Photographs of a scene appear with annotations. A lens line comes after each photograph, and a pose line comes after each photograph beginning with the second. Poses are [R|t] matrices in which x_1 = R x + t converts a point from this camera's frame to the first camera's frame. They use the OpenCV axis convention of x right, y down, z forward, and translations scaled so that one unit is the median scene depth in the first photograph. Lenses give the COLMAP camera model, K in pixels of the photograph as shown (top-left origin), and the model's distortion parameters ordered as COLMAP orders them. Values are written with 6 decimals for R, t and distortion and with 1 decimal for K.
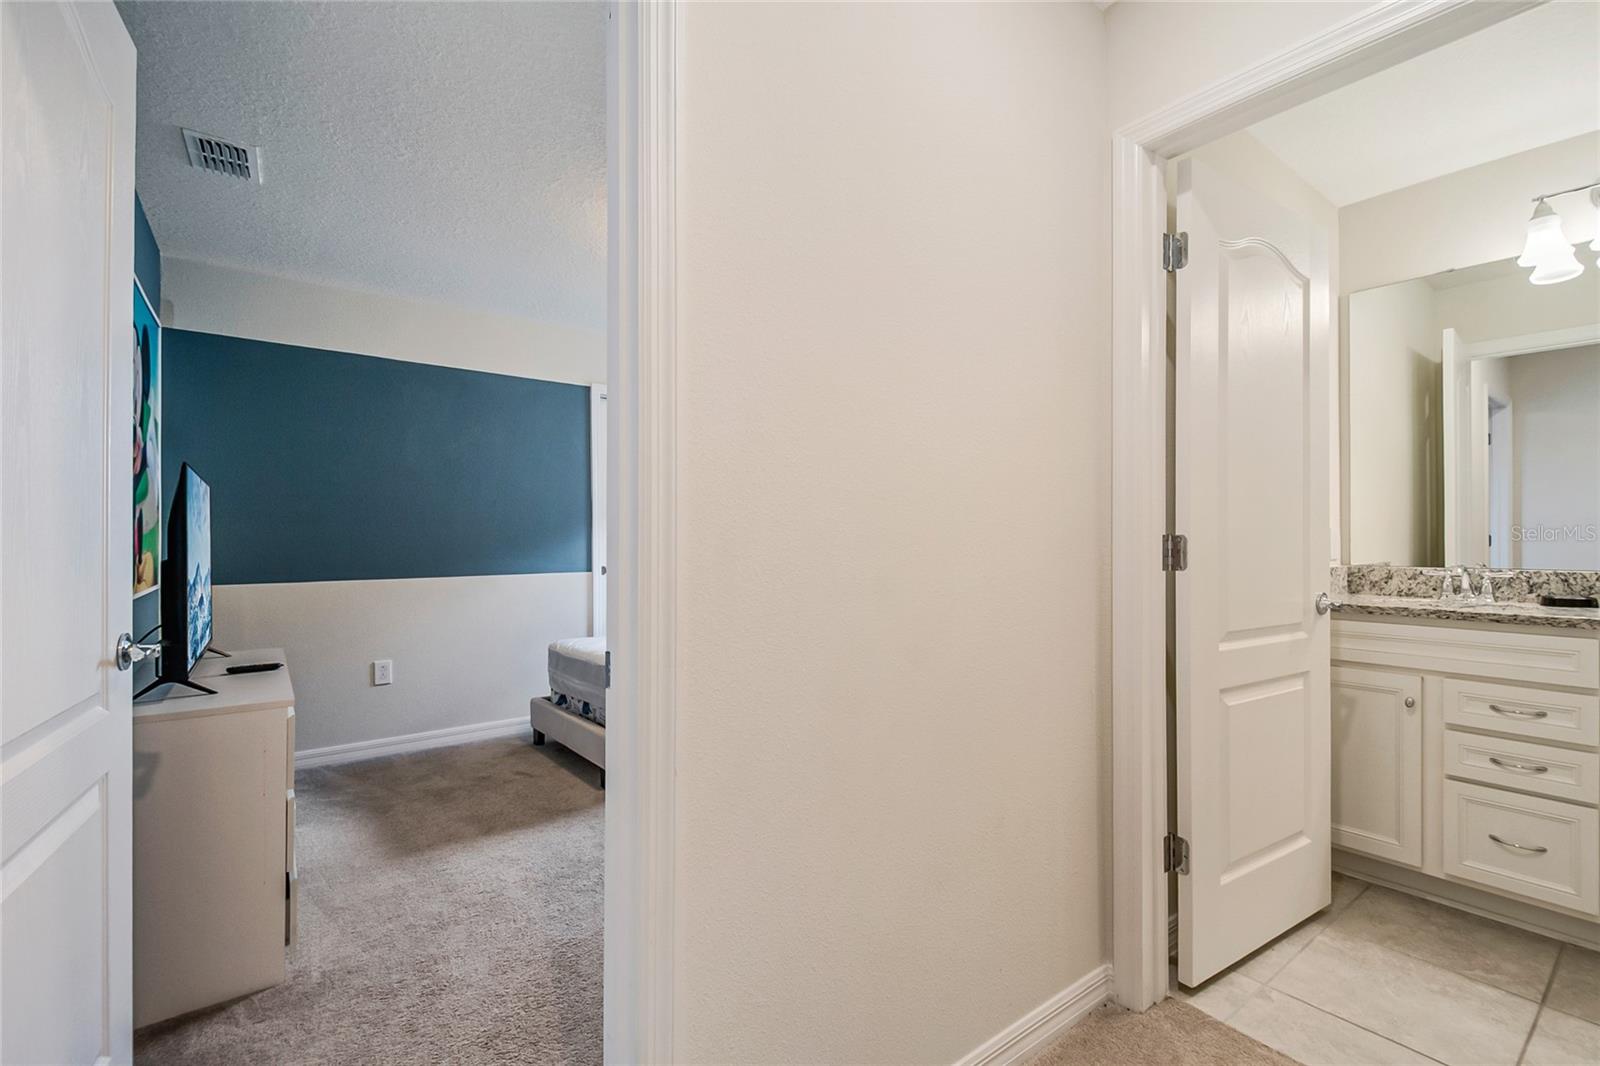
lens RADIAL K [[706.5, 0, 800.7], [0, 706.5, 537.7], [0, 0, 1]] dist [-0.010283, -0.002267]
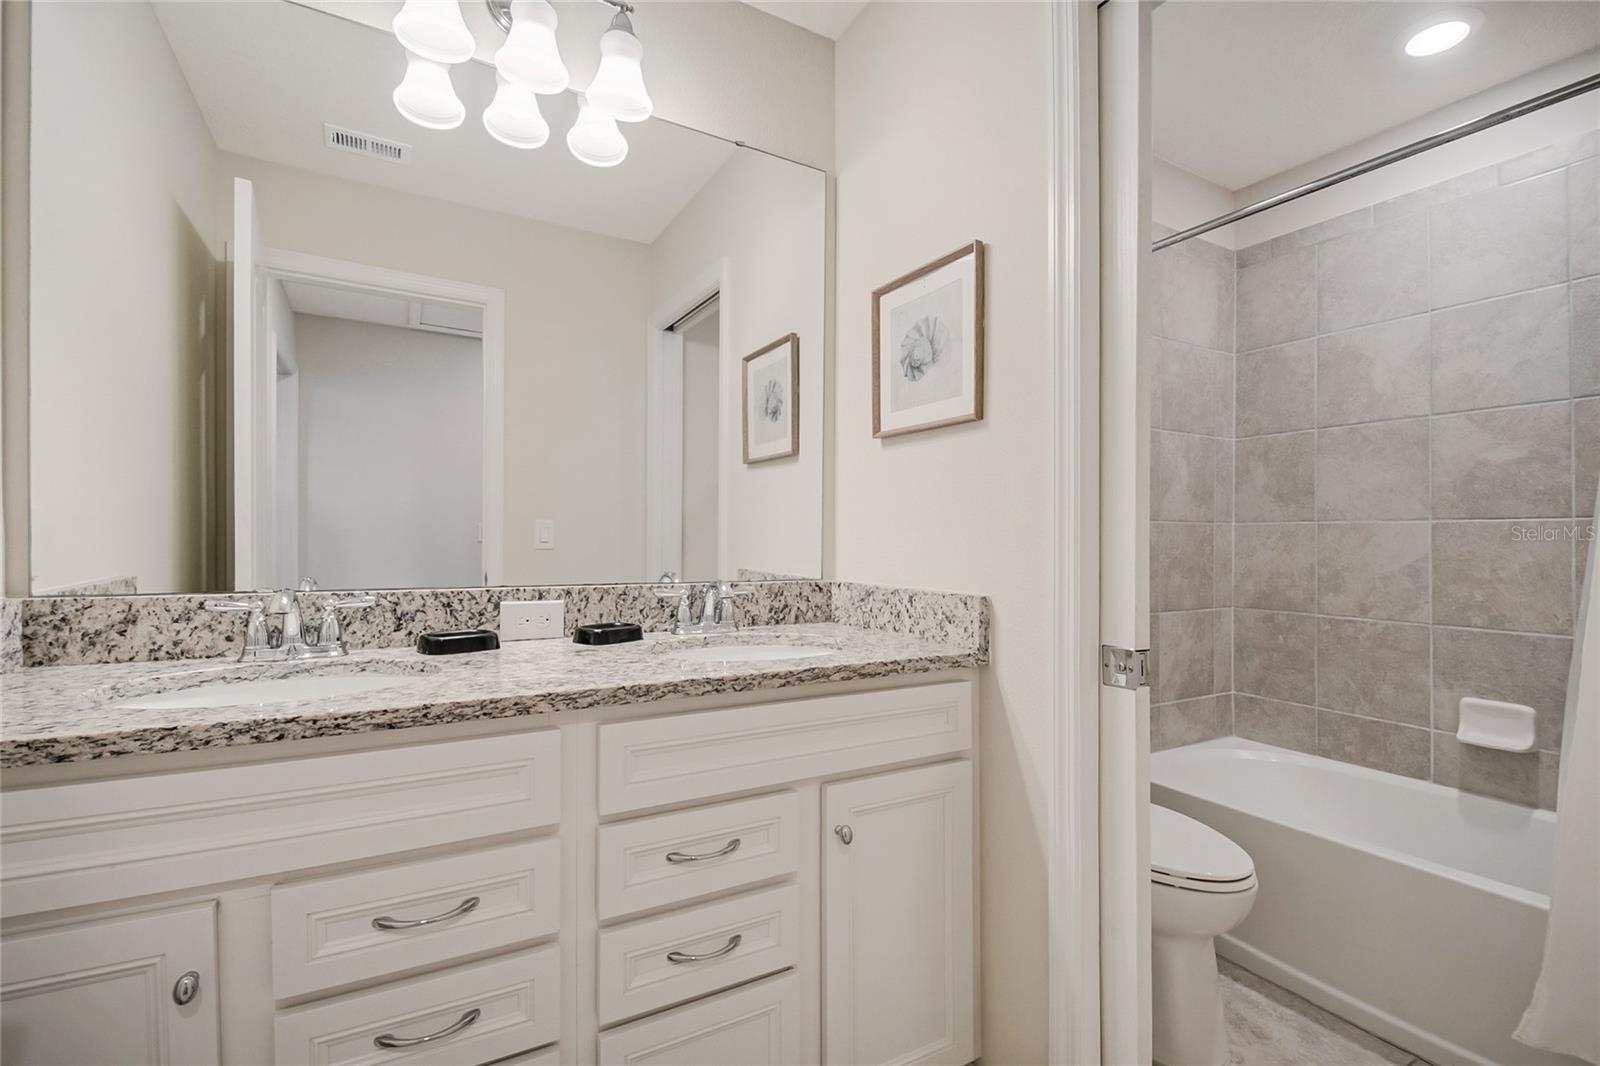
lens RADIAL K [[706.5, 0, 808.5], [0, 706.5, 540.2], [0, 0, 1]] dist [-0.010283, -0.002267]
pose [[0.114111, -0.004396, 0.993458, 0.507733], [-0.003645, 0.999982, 0.004844, 0.002542], [-0.993461, -0.004174, 0.114093, 0.589168]]
